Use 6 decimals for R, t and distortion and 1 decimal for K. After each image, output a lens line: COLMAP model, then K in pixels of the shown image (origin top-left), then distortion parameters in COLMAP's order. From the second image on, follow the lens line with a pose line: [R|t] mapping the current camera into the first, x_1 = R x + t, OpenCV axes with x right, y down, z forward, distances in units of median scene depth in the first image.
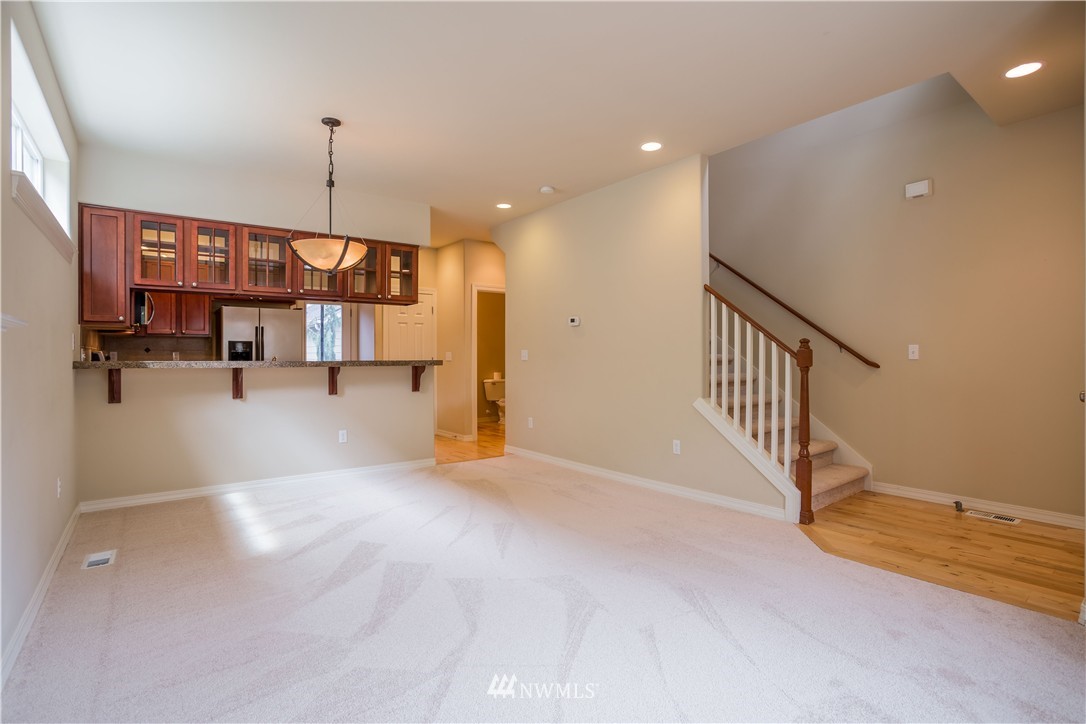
lens RADIAL K [[538.4, 0, 543.0], [0, 538.4, 362.0], [0, 0, 1]] dist [-0.002504, 0.000568]
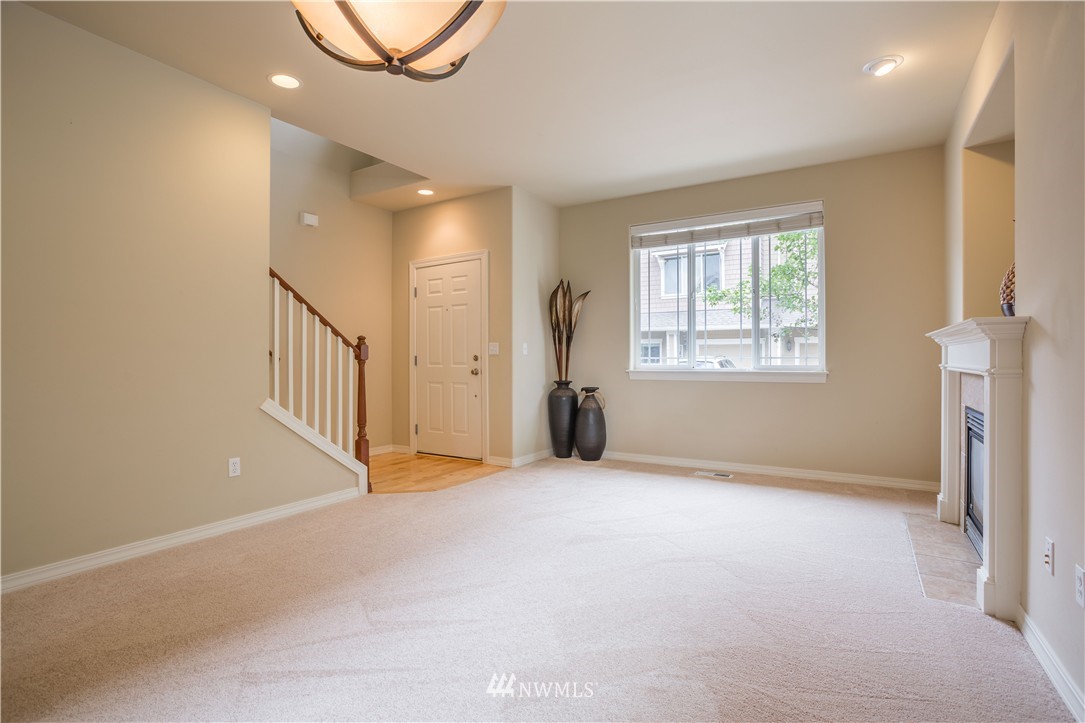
lens RADIAL K [[556.7, 0, 533.6], [0, 556.7, 357.0], [0, 0, 1]] dist [-0.001822, -0.051714]
pose [[-0.360689, 0.003247, 0.932681, -0.650814], [0.013111, 0.999913, 0.001590, 0.004416], [-0.932594, 0.012802, -0.360700, 0.901301]]
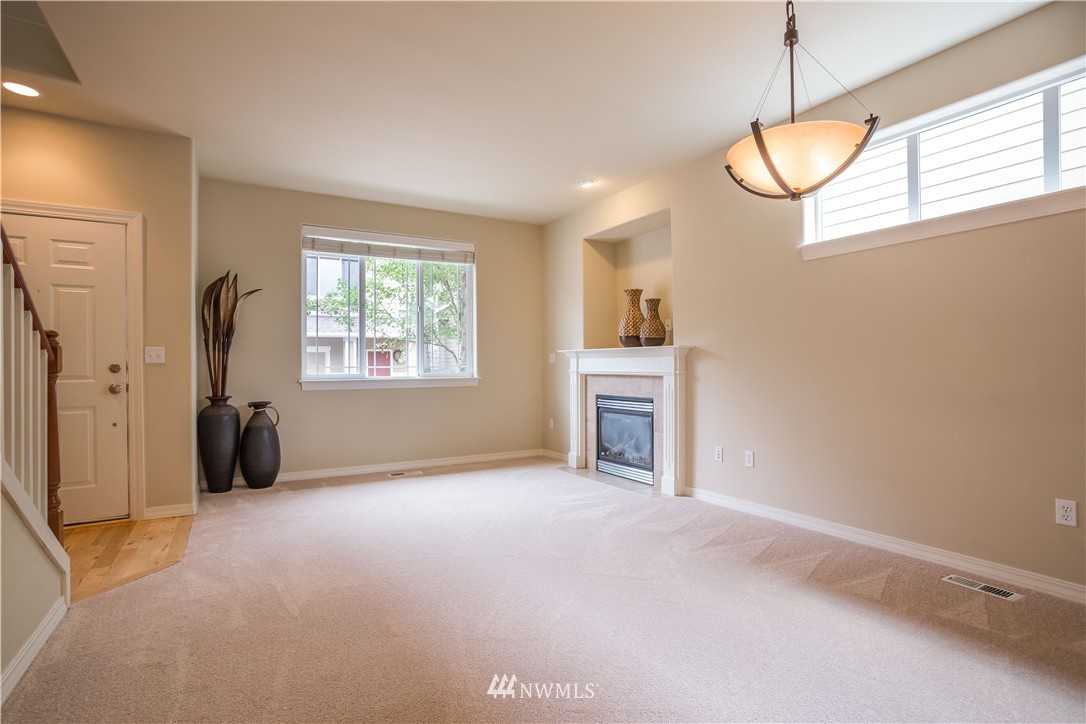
lens RADIAL K [[538.4, 0, 543.0], [0, 538.4, 362.0], [0, 0, 1]] dist [-0.002504, 0.000568]
pose [[-0.991549, 0.009020, 0.129417, -0.172059], [0.009585, 0.999947, 0.003741, 0.000479], [-0.129376, 0.004950, -0.991583, 1.311036]]
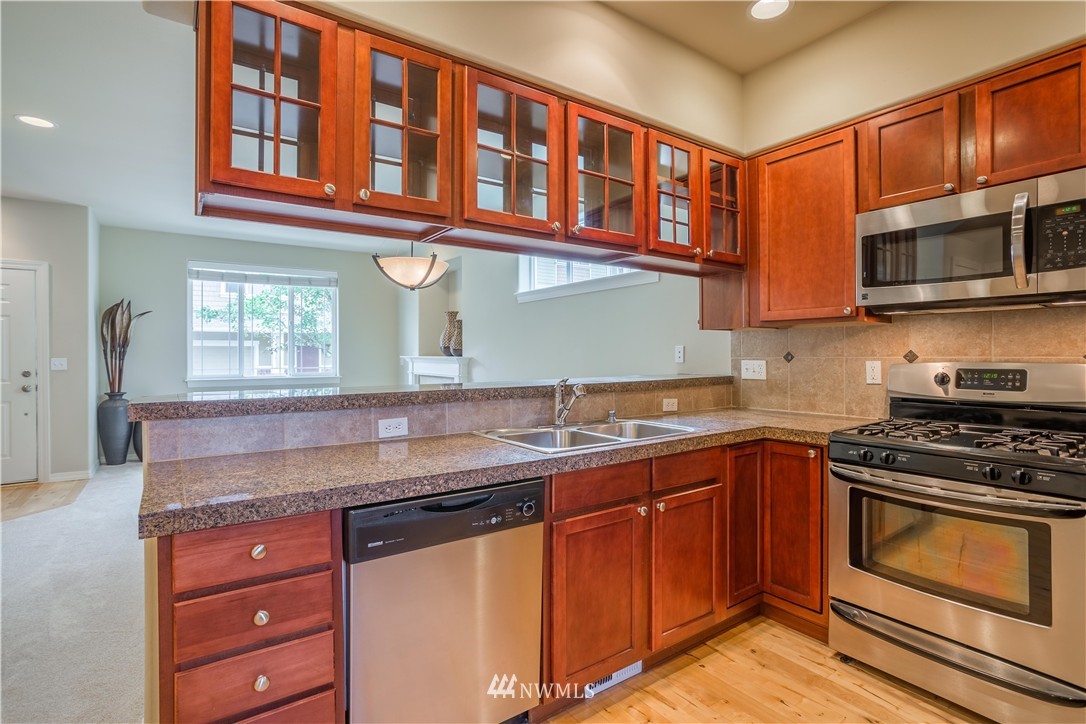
lens RADIAL K [[536.5, 0, 543.8], [0, 536.5, 355.8], [0, 0, 1]] dist [0.000568, 0.014592]
pose [[-0.998570, 0.001882, 0.053422, -0.595025], [0.002501, 0.999930, 0.011522, -0.043910], [-0.053396, 0.011640, -0.998506, 1.691270]]
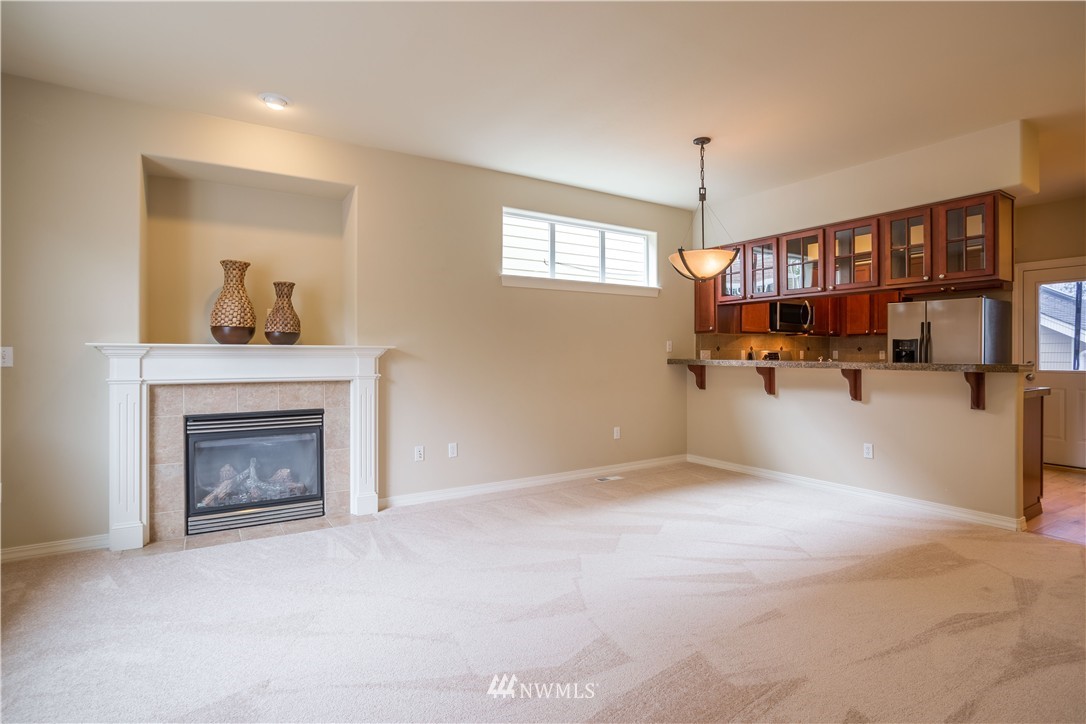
lens RADIAL K [[557.2, 0, 534.1], [0, 557.2, 357.5], [0, 0, 1]] dist [-0.001822, -0.051714]
pose [[-0.118582, 0.007973, -0.992912, 0.616664], [-0.006907, 0.999937, 0.008854, -0.014349], [0.992920, 0.007908, -0.118520, 0.651239]]
